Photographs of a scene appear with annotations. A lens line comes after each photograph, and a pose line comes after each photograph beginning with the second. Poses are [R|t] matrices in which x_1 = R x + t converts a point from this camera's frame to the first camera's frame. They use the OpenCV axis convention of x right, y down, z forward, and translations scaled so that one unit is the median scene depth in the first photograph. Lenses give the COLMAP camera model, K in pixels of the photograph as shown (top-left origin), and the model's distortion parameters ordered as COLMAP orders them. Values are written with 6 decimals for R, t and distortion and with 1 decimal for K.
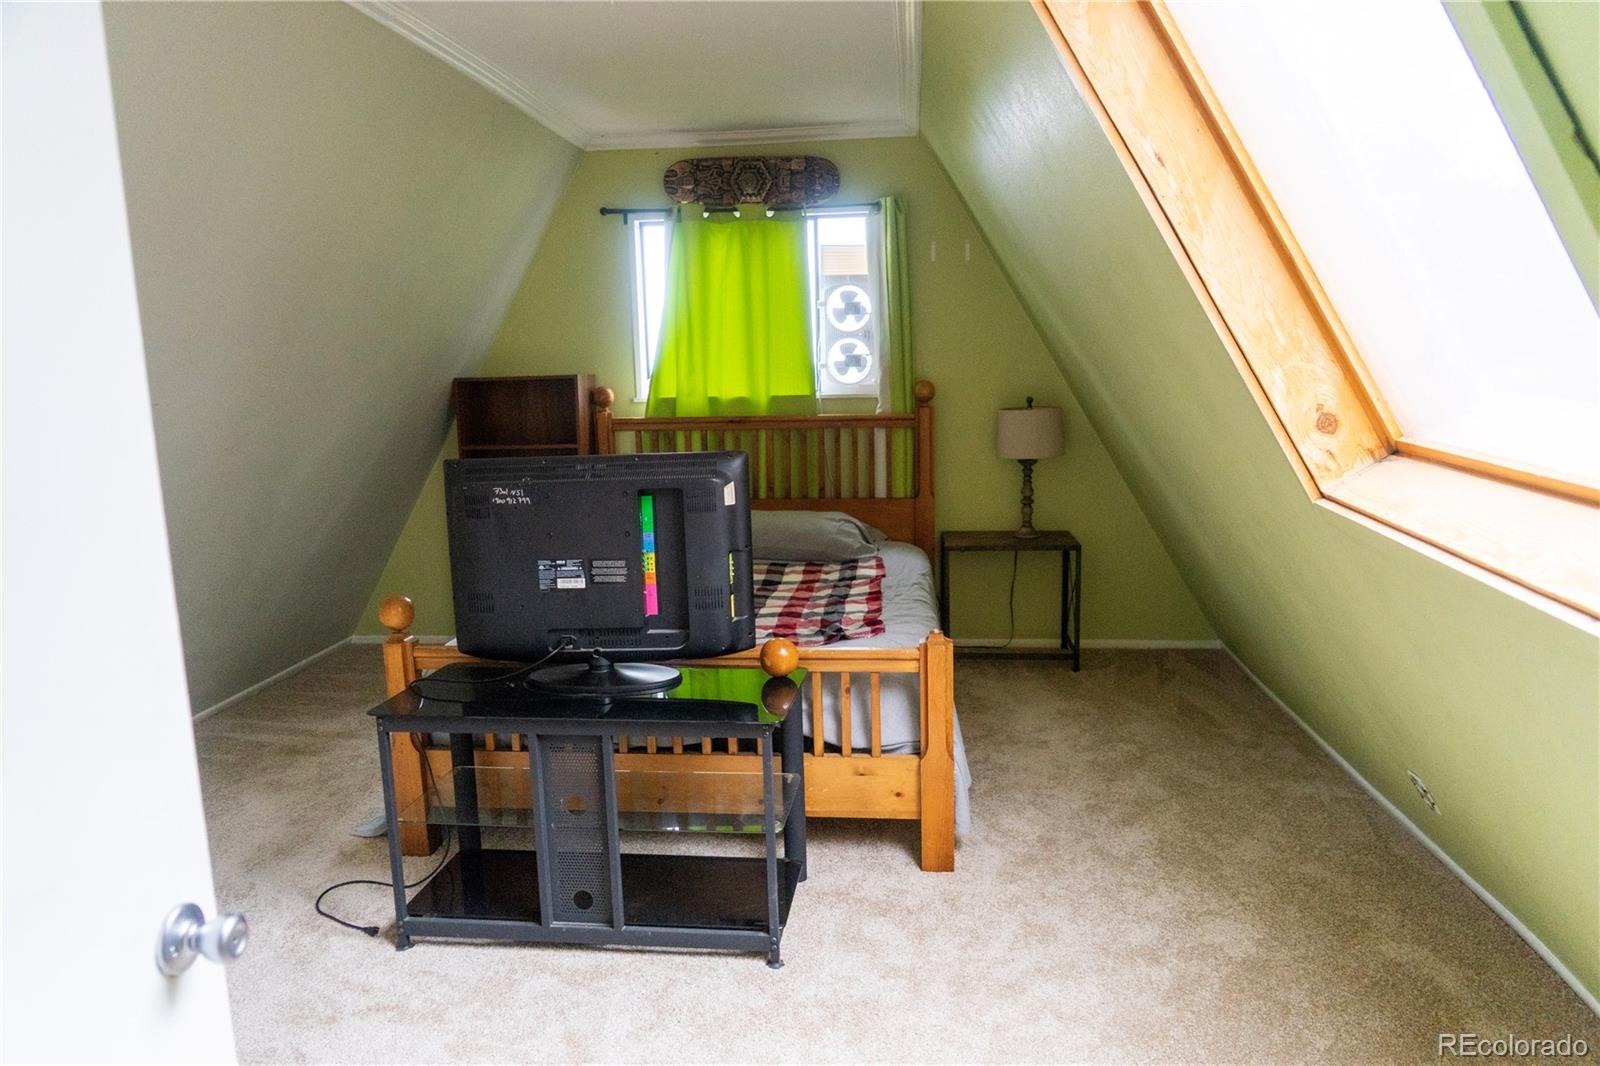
lens RADIAL K [[1069.1, 0, 801.5], [0, 1069.1, 530.0], [0, 0, 1]] dist [-0.020188, 0.005242]
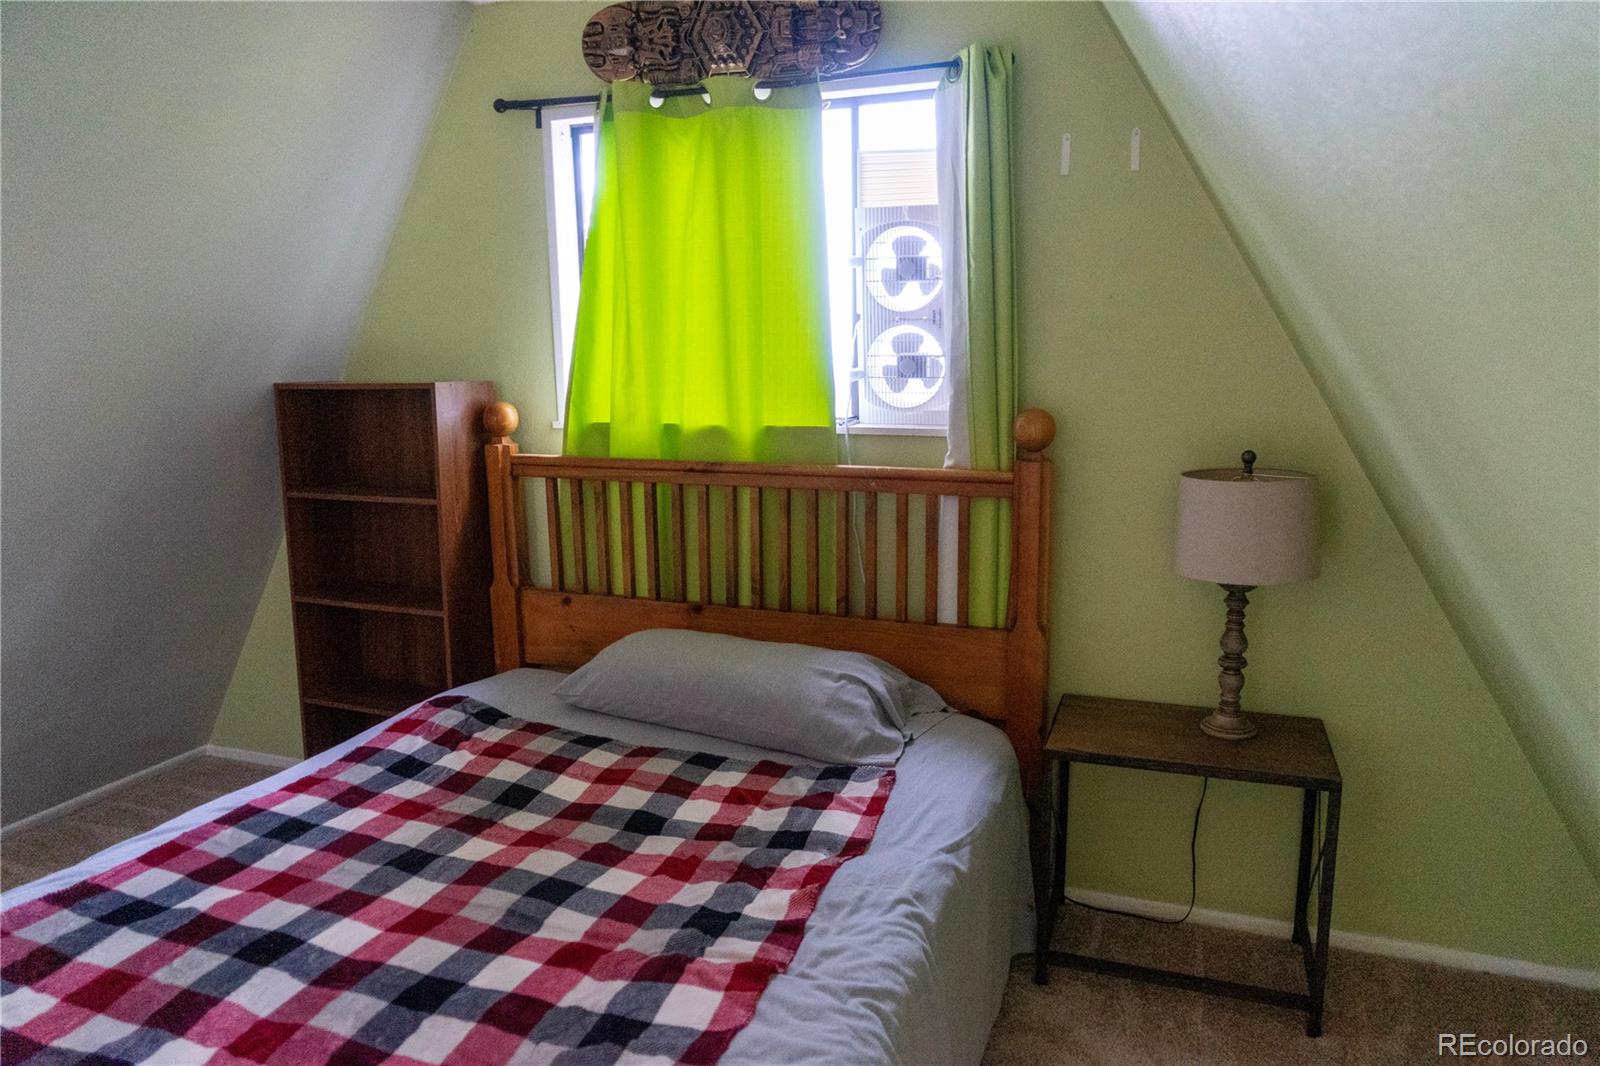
lens RADIAL K [[1069.1, 0, 798.3], [0, 1069.1, 534.4], [0, 0, 1]] dist [-0.020188, 0.005242]
pose [[0.967985, 0.056557, -0.244552, 0.131411], [-0.050923, 0.998273, 0.029305, -0.087458], [0.245787, -0.015913, 0.969193, 0.465916]]
